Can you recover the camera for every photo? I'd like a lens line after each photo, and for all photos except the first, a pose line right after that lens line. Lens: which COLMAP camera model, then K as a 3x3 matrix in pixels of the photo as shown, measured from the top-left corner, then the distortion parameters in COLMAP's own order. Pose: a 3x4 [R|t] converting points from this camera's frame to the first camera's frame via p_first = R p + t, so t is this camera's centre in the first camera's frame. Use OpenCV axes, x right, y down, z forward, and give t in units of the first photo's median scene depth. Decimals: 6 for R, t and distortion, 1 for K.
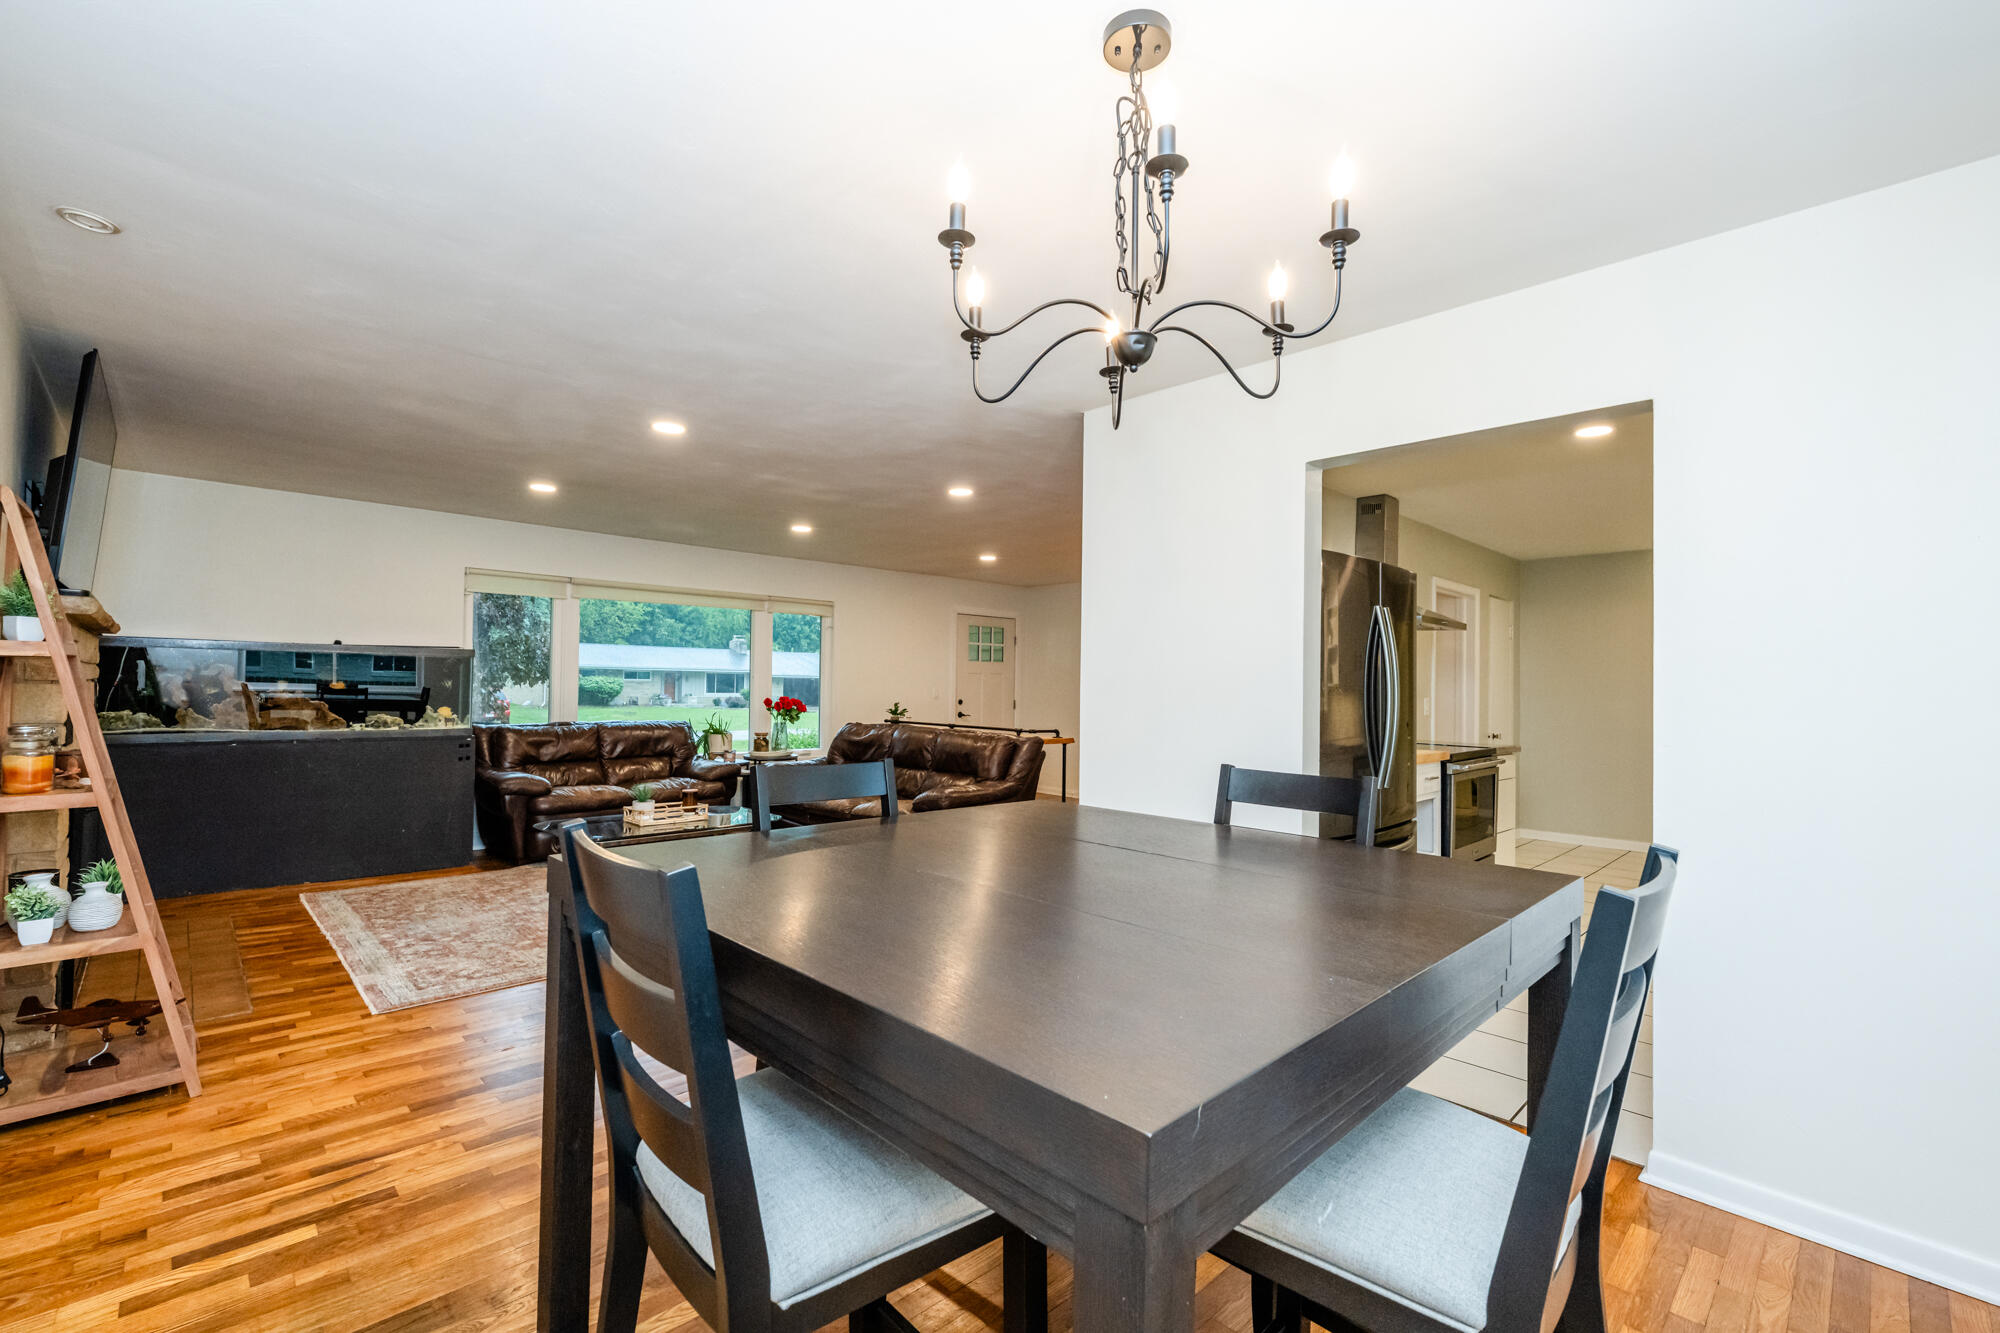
lens RADIAL K [[850.2, 0, 993.1], [0, 850.2, 667.1], [0, 0, 1]] dist [0.001426, 0.000015]
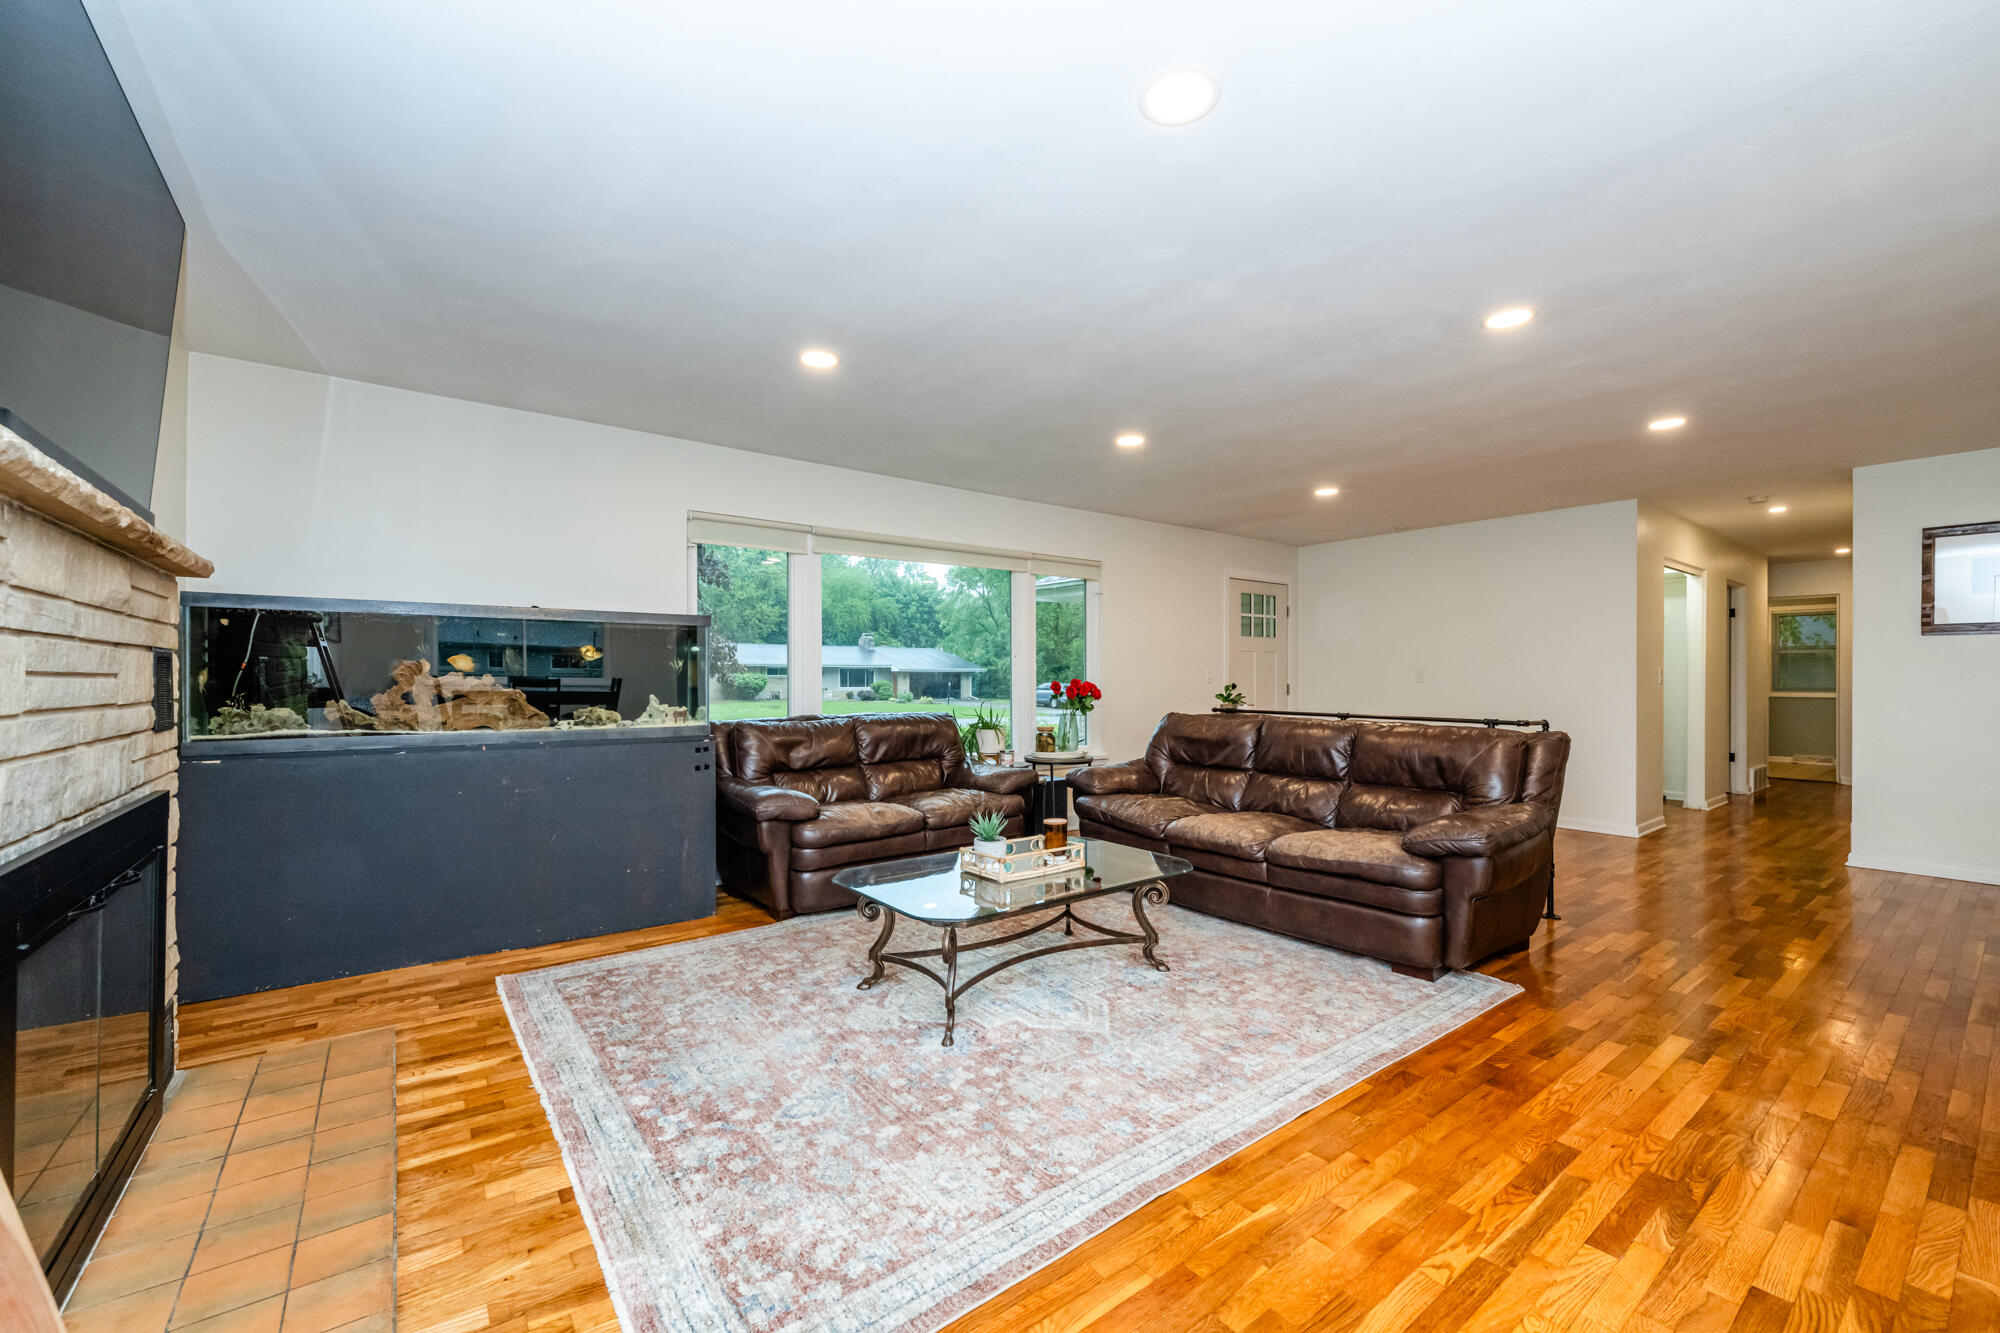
lens RADIAL K [[809.0, 0, 1009.3], [0, 809.0, 675.6], [0, 0, 1]] dist [0.001116, 0.000023]
pose [[0.993343, -0.015063, -0.114201, -0.262214], [0.017319, 0.999673, 0.018789, 0.019784], [0.113881, -0.020642, 0.993280, 0.325496]]
